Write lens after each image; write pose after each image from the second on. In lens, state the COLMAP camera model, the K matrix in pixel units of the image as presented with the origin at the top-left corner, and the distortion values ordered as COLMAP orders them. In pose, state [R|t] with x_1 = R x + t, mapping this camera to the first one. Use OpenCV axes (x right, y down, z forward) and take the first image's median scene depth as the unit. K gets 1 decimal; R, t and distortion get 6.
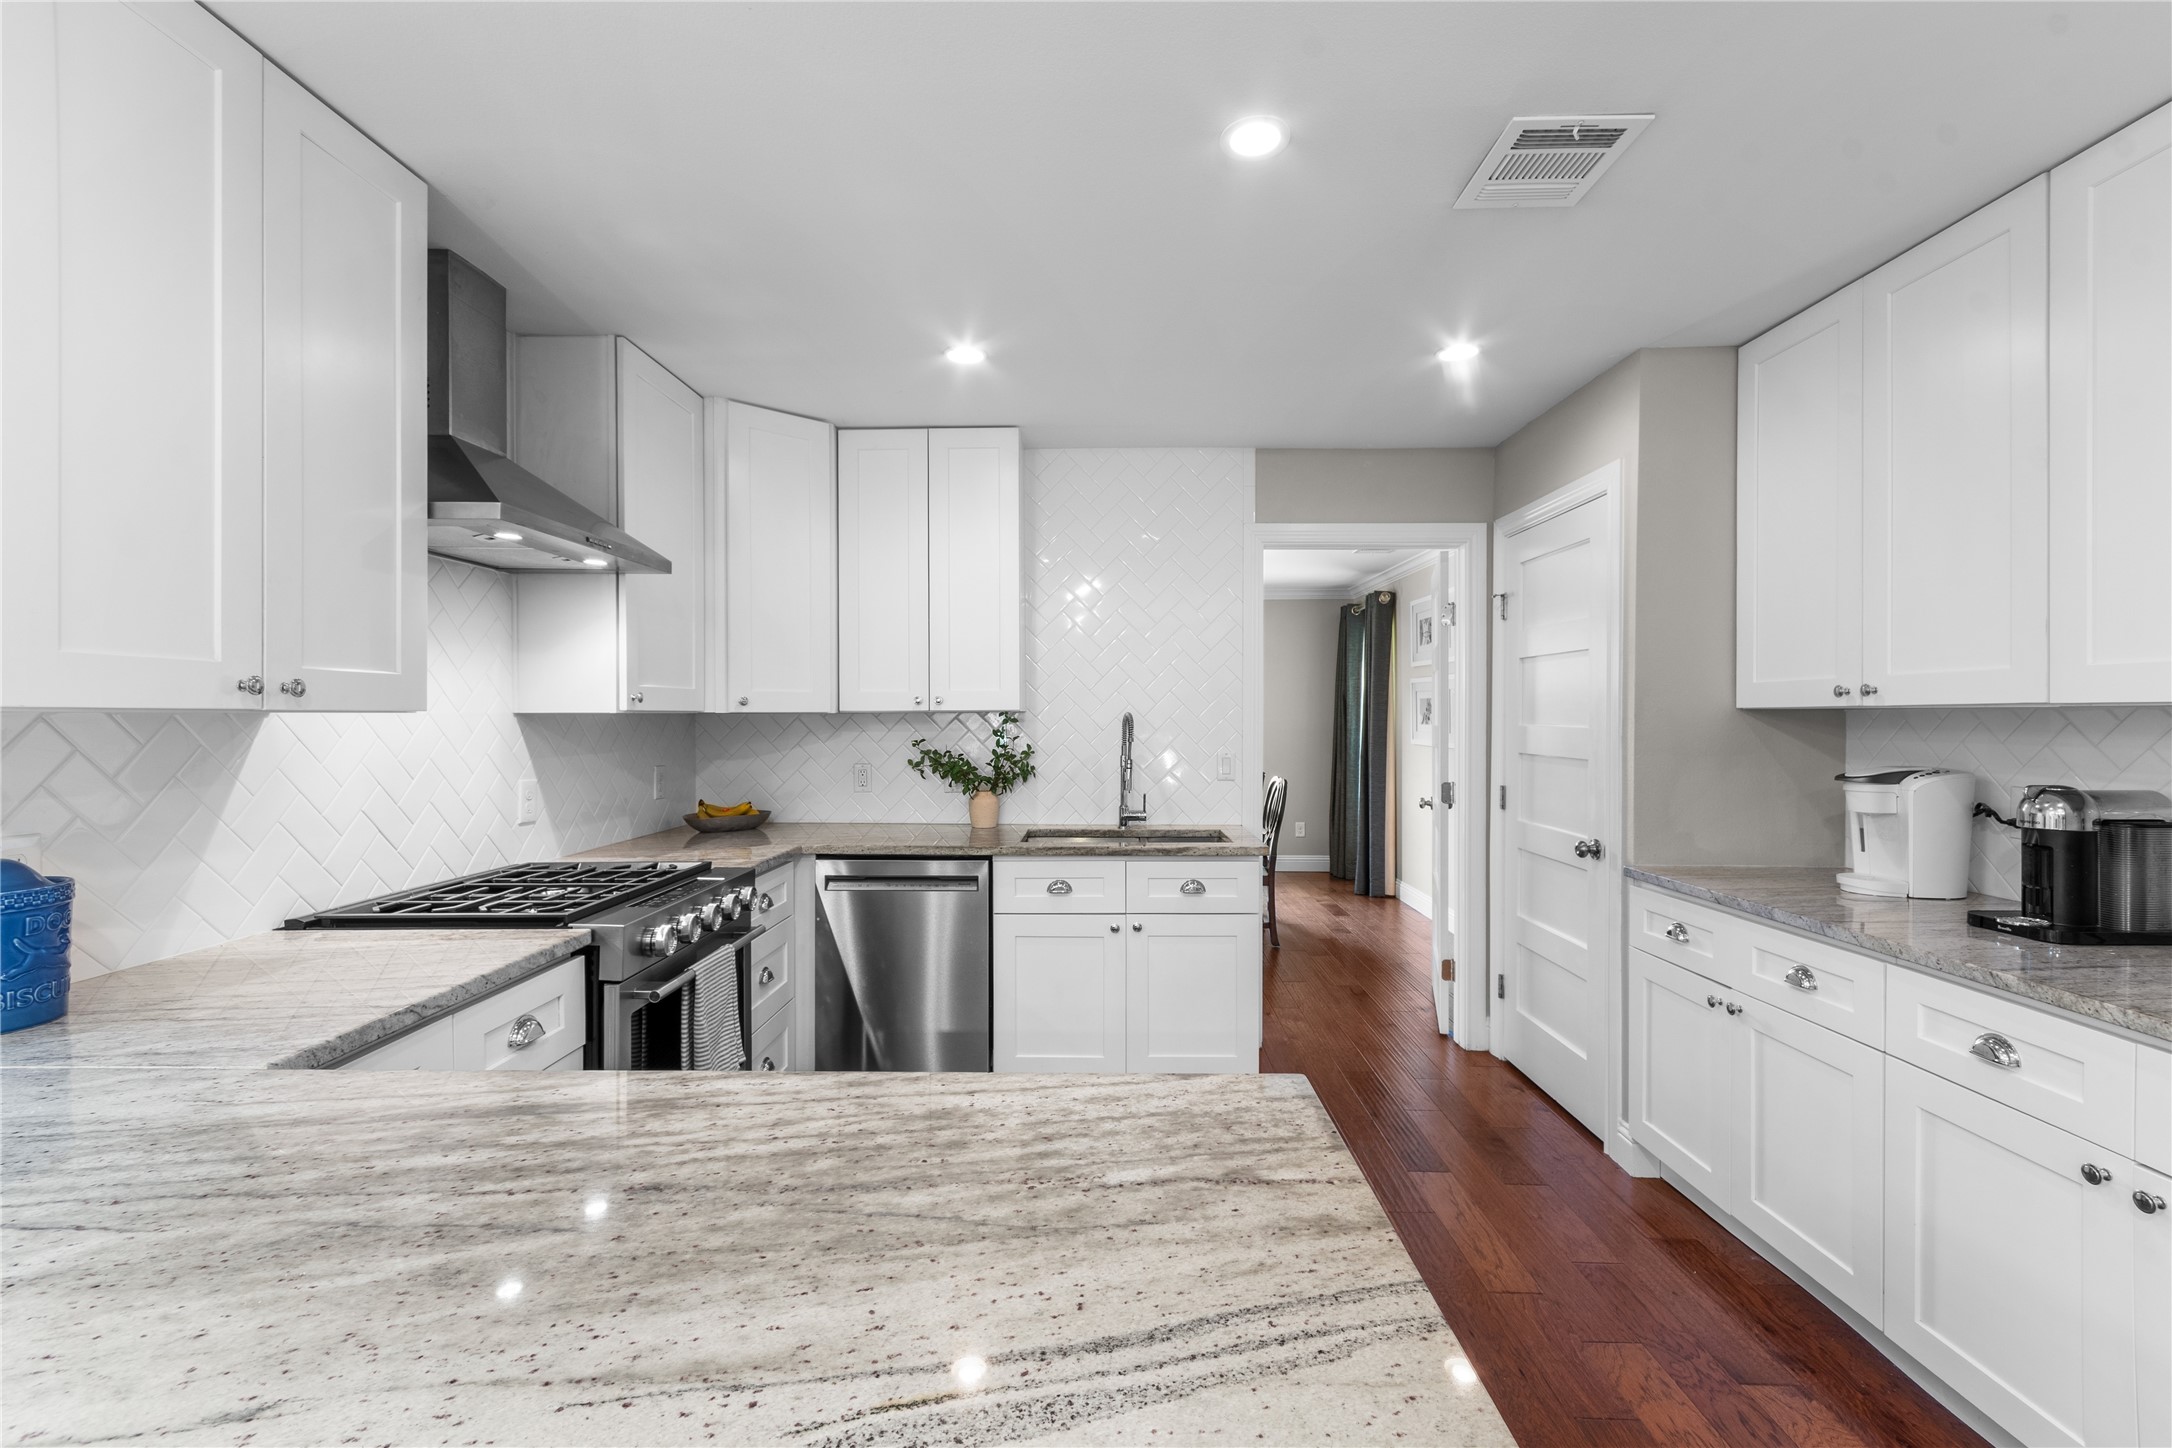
lens RADIAL K [[963.7, 0, 1086.8], [0, 963.7, 717.4], [0, 0, 1]] dist [0.002431, 0.001640]
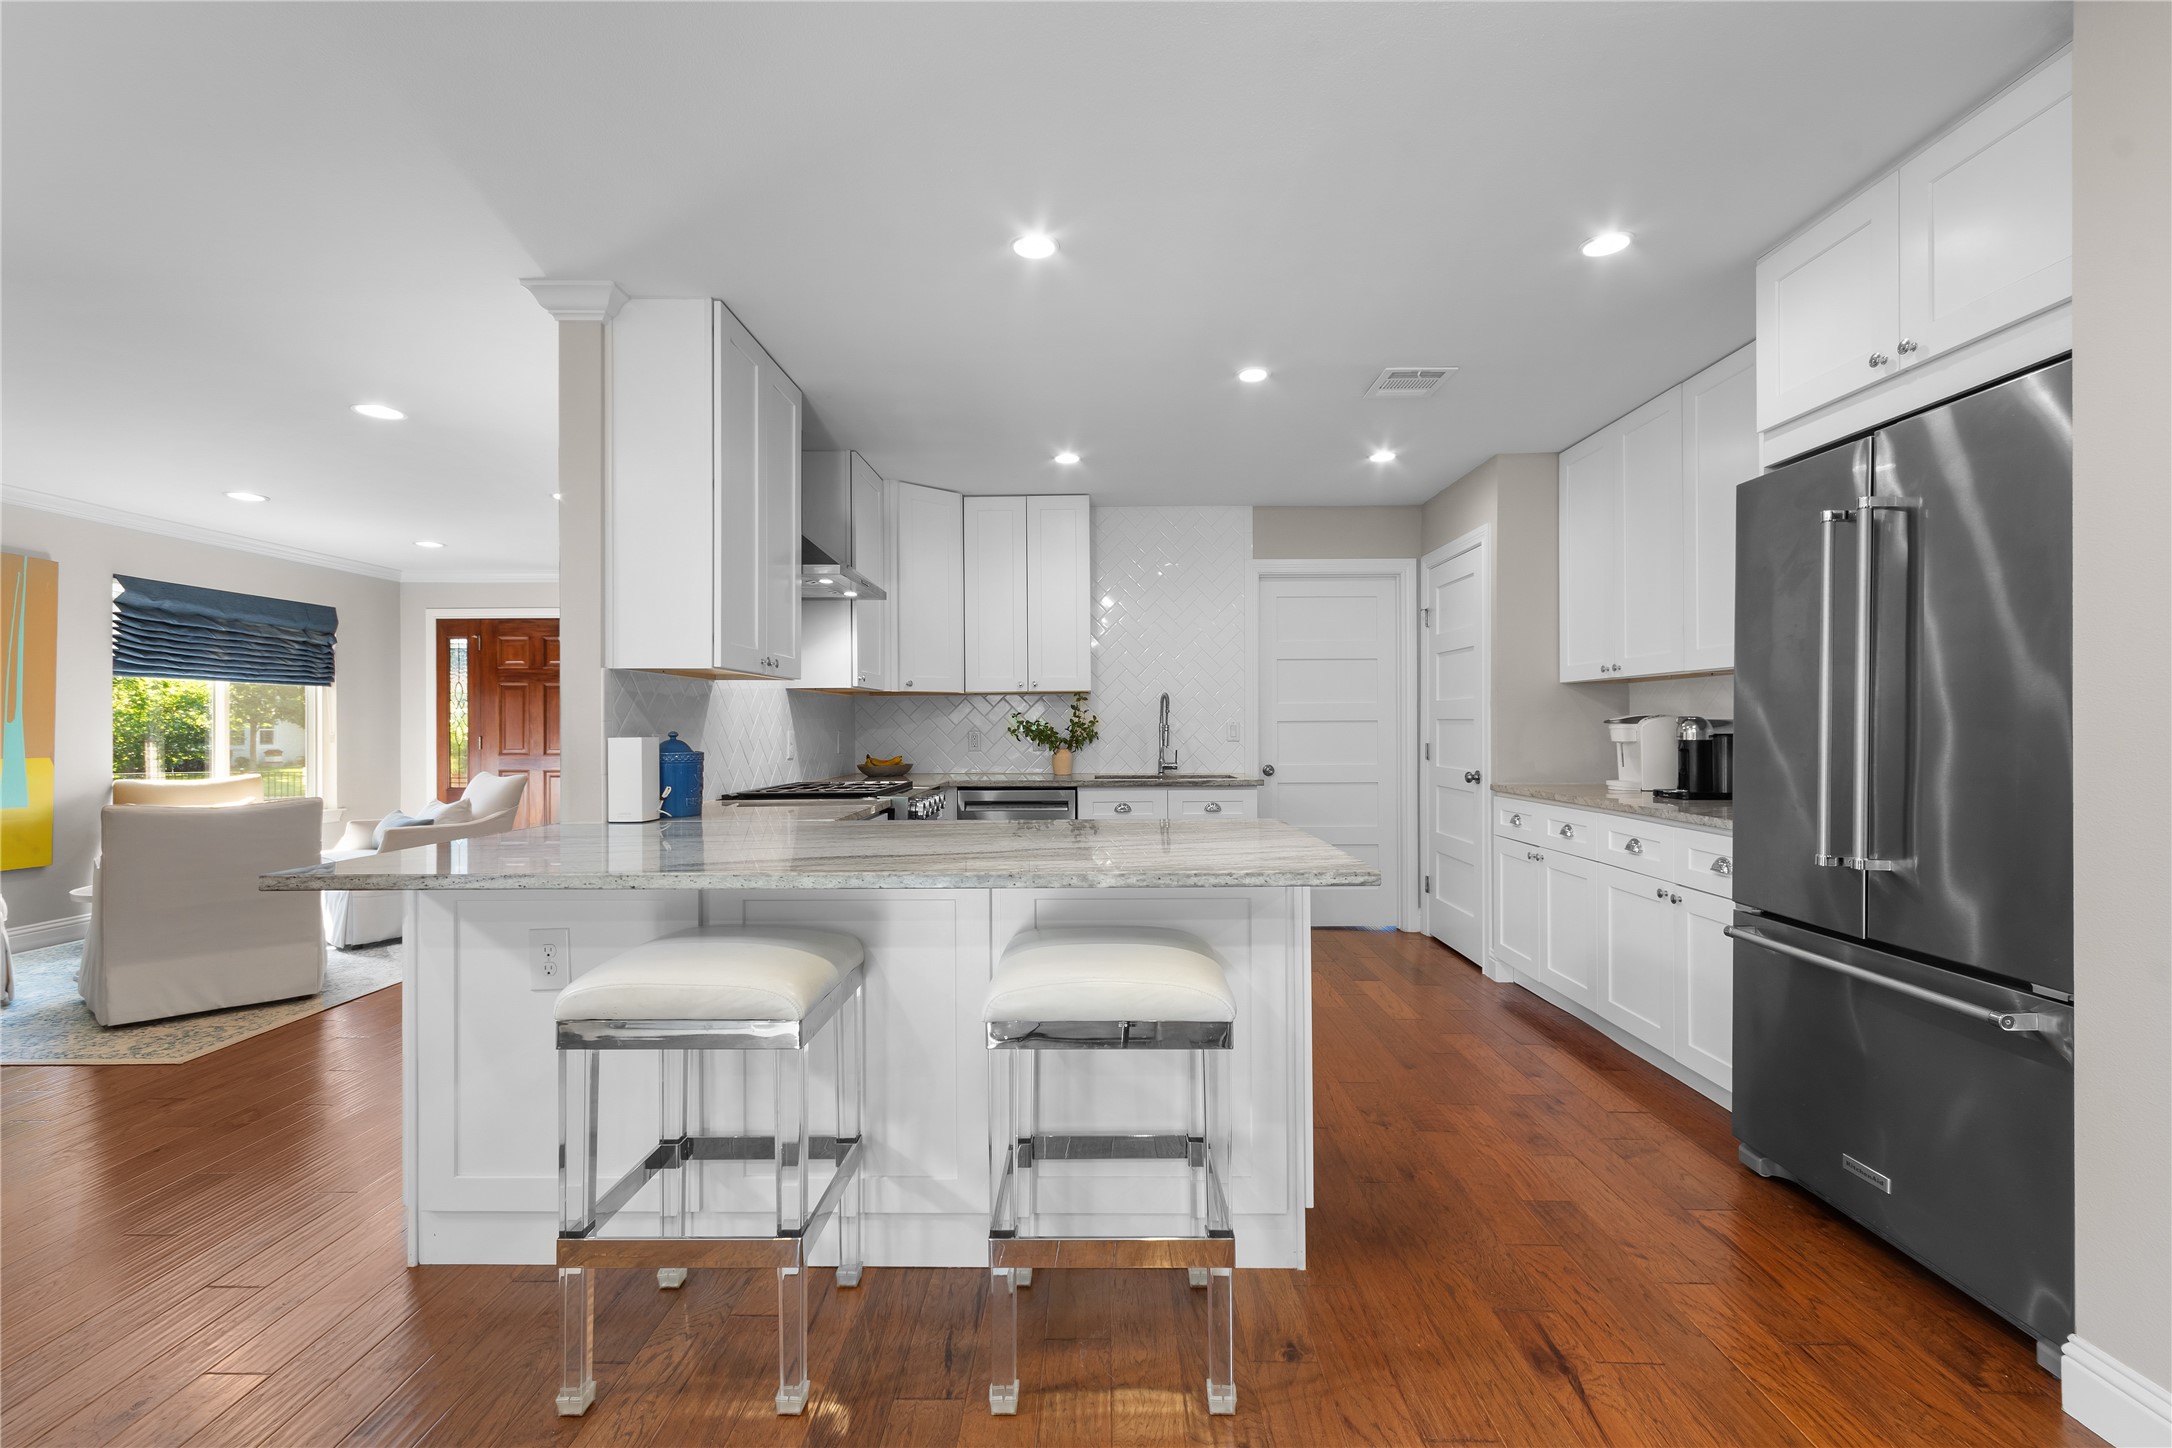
lens RADIAL K [[963.7, 0, 1088.8], [0, 963.7, 722.7], [0, 0, 1]] dist [0.002431, 0.001640]
pose [[0.999979, -0.004918, 0.004336, -0.086800], [0.004932, 0.999983, -0.003239, 0.049355], [-0.004320, 0.003260, 0.999985, -0.486183]]
